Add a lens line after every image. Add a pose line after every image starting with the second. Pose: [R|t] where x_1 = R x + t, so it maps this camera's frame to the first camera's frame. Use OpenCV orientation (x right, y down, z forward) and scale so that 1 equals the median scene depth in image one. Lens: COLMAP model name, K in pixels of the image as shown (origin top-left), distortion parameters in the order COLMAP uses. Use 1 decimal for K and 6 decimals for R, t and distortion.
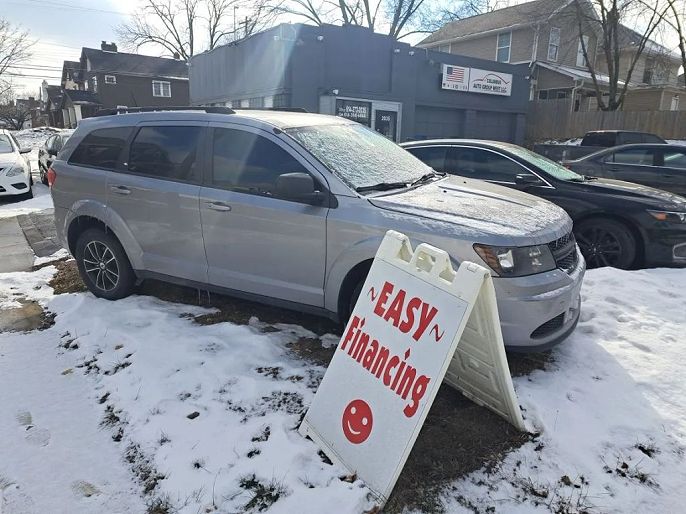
lens RADIAL K [[516.6, 0, 343.0], [0, 516.6, 257.0], [0, 0, 1]] dist [0.046358, -0.005029]
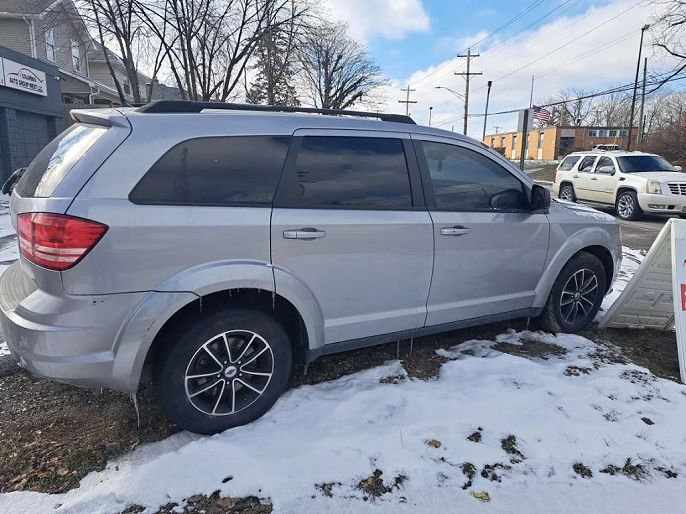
lens RADIAL K [[516.6, 0, 343.0], [0, 516.6, 257.0], [0, 0, 1]] dist [0.046358, -0.005029]
pose [[0.479725, -0.176344, 0.859516, -0.253248], [0.187644, 0.977551, 0.095831, -0.040243], [-0.857120, 0.115311, 0.502045, 0.171932]]
